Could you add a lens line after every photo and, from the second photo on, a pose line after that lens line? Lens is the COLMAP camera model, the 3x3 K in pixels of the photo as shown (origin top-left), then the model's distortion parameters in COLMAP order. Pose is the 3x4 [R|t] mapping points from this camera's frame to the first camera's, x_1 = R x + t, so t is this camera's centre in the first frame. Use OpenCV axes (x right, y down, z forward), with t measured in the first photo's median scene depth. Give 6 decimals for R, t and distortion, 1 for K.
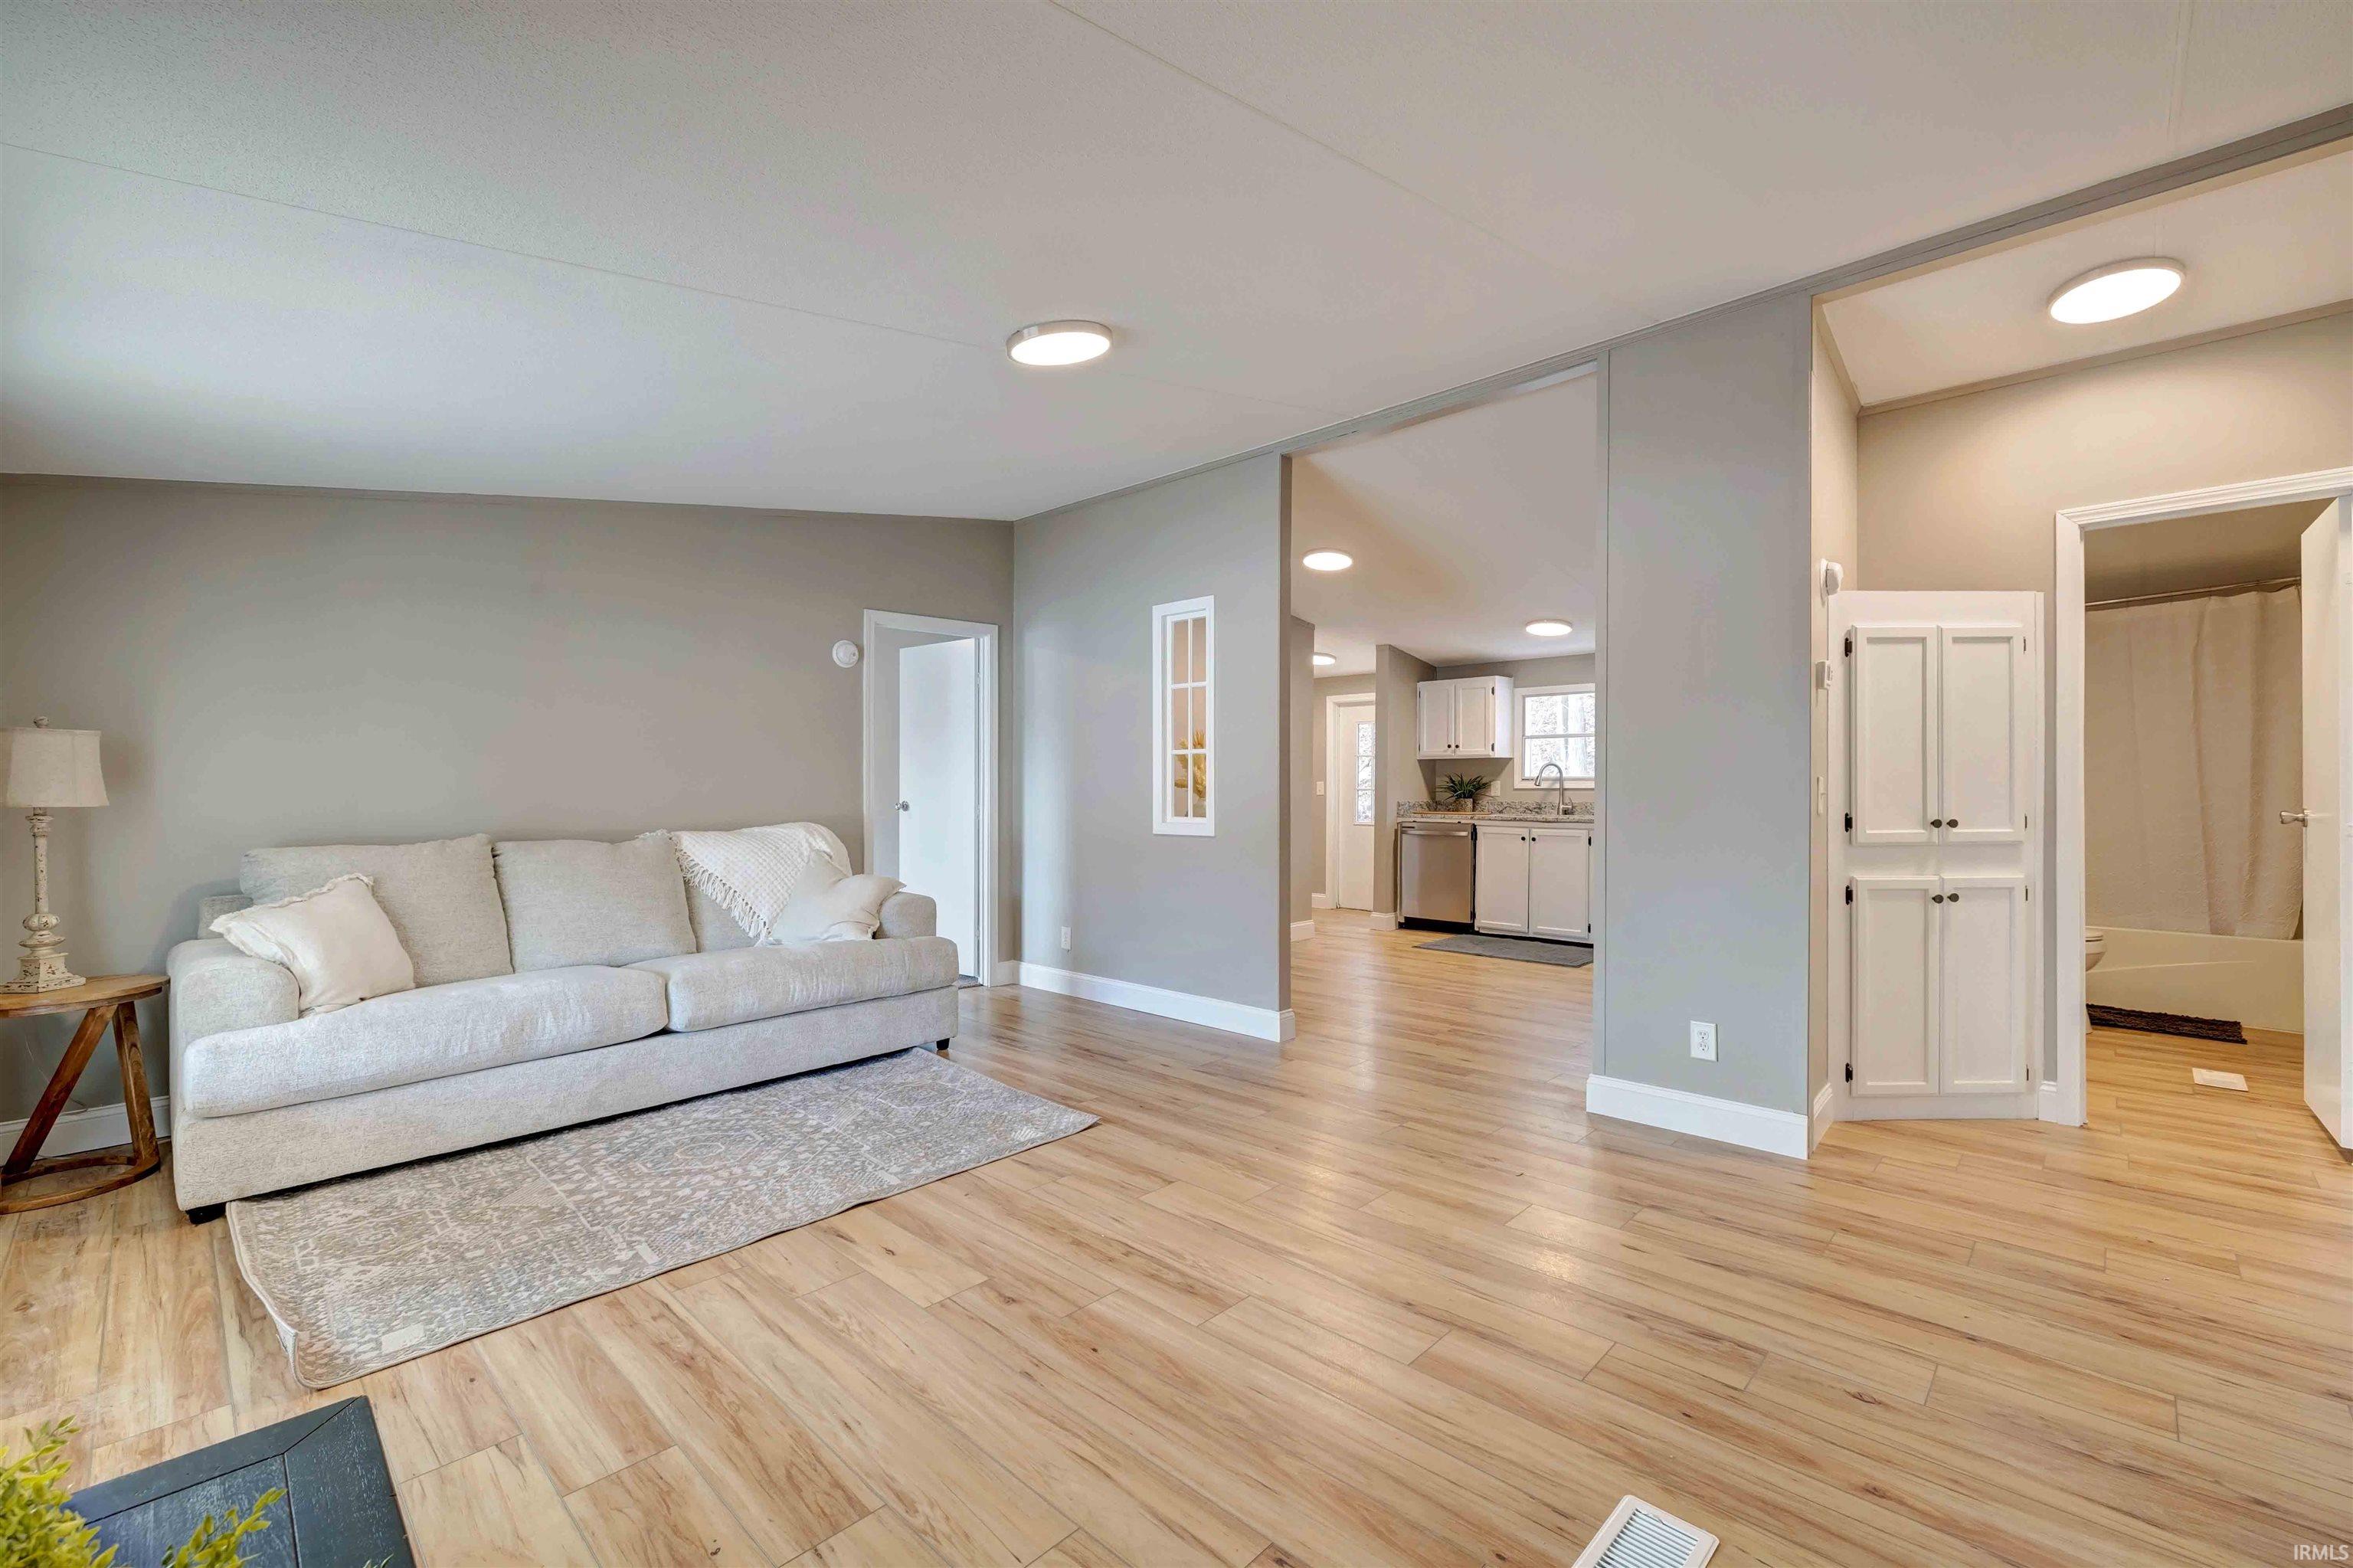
lens RADIAL K [[985.6, 0, 1169.6], [0, 985.6, 789.2], [0, 0, 1]] dist [0.003273, -0.001014]
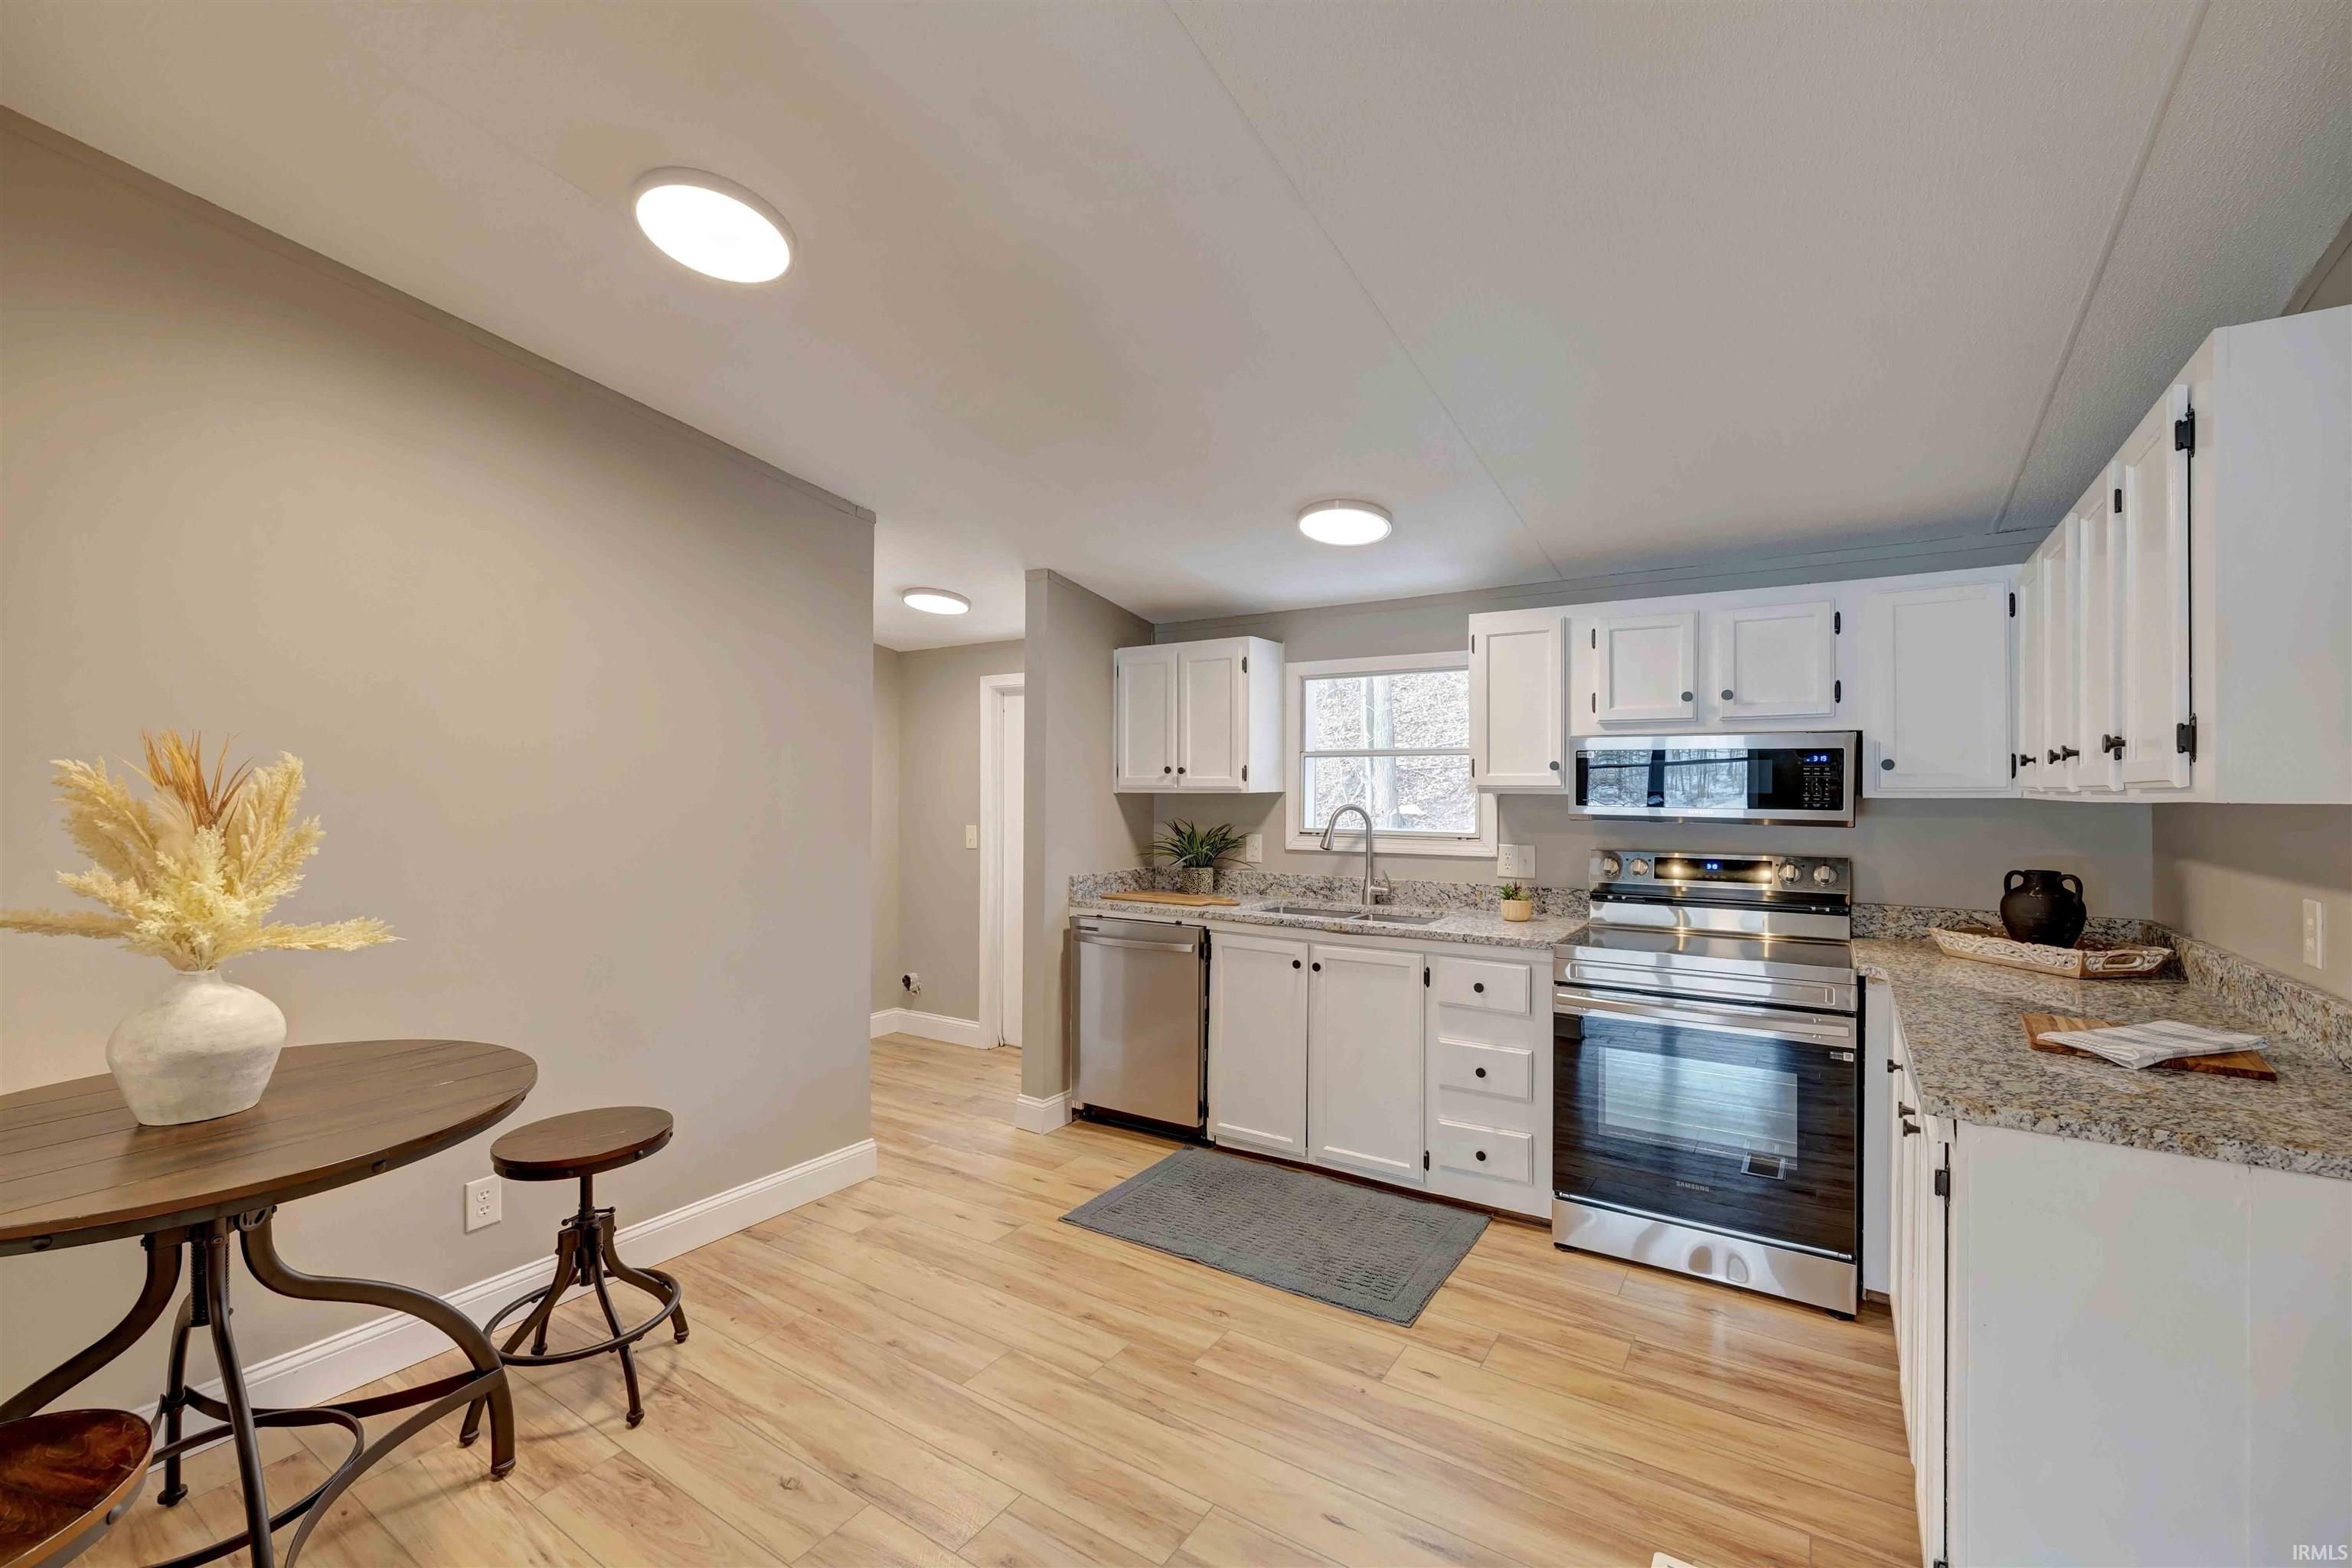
lens RADIAL K [[985.2, 0, 1185.2], [0, 985.2, 777.5], [0, 0, 1]] dist [0.003273, -0.001014]
pose [[0.980587, 0.002692, 0.196064, 0.344926], [-0.000106, 0.999913, -0.013194, -0.059270], [-0.196082, 0.012917, 0.980502, 0.878852]]
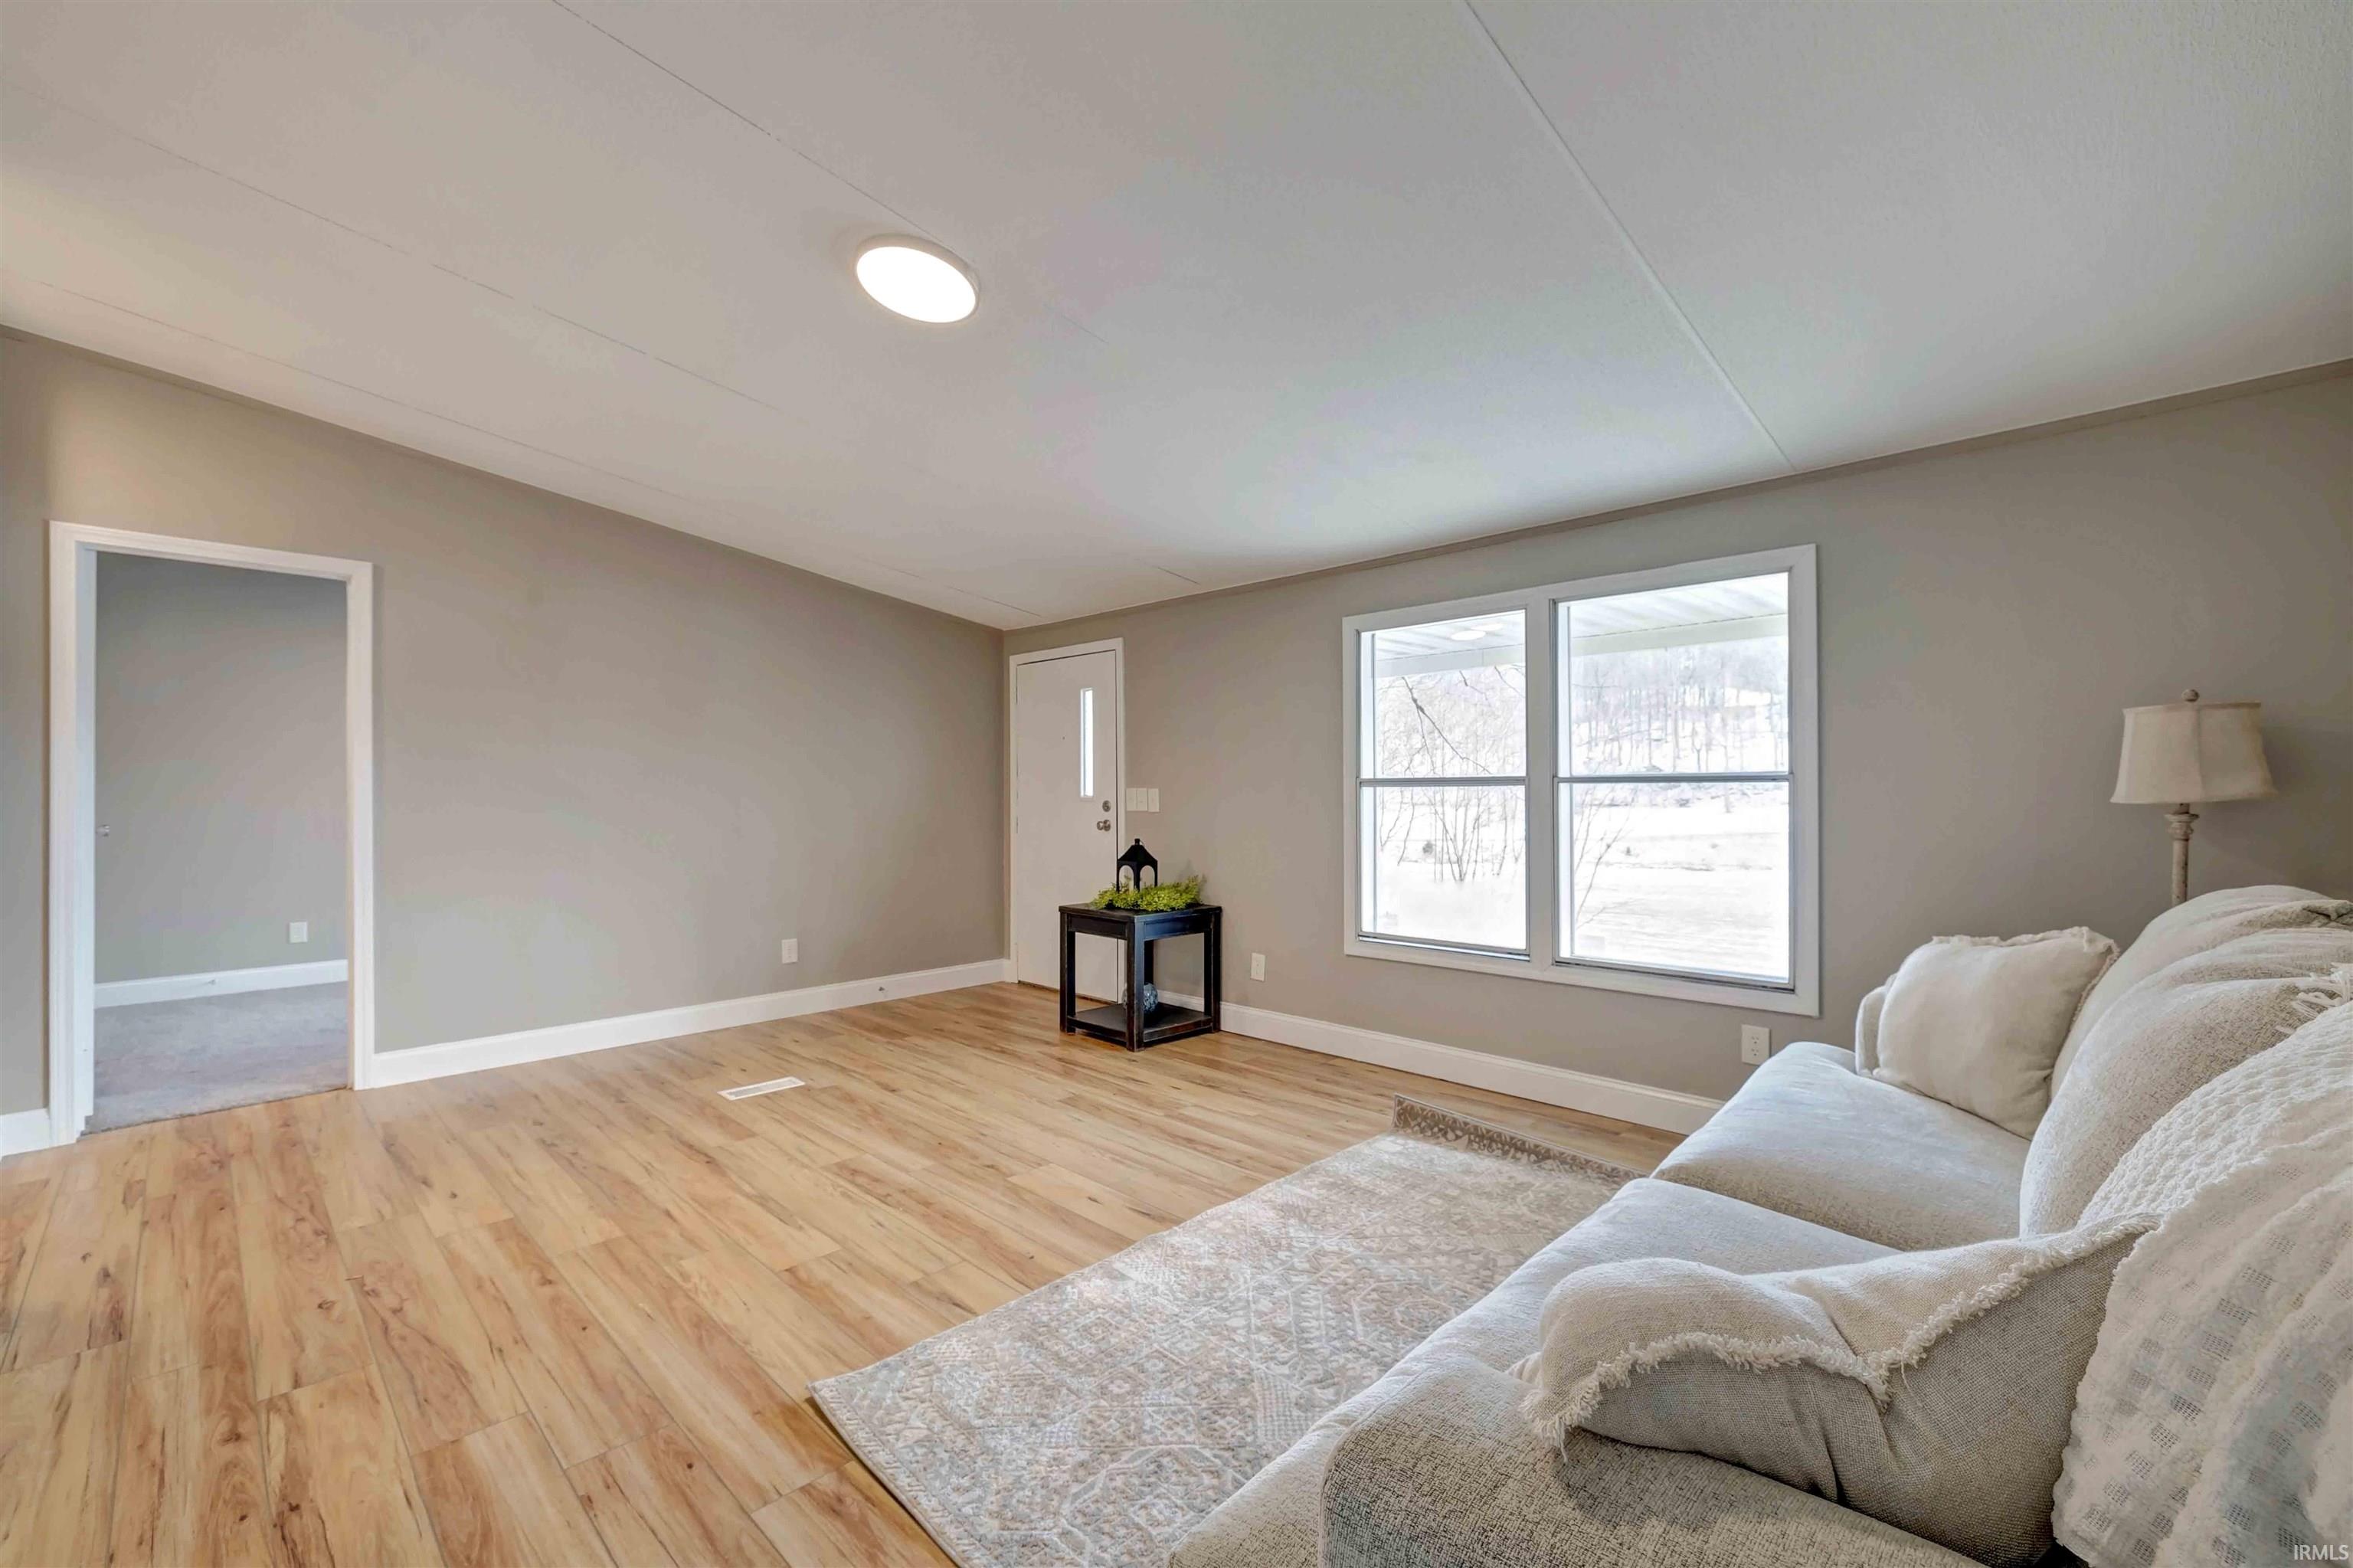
lens RADIAL K [[985.6, 0, 1171.1], [0, 985.6, 800.7], [0, 0, 1]] dist [0.003273, -0.001014]
pose [[-0.999836, 0.012984, 0.012632, -0.225192], [0.013188, 0.999783, 0.016154, -0.004531], [-0.012419, 0.016318, -0.999790, 1.217043]]
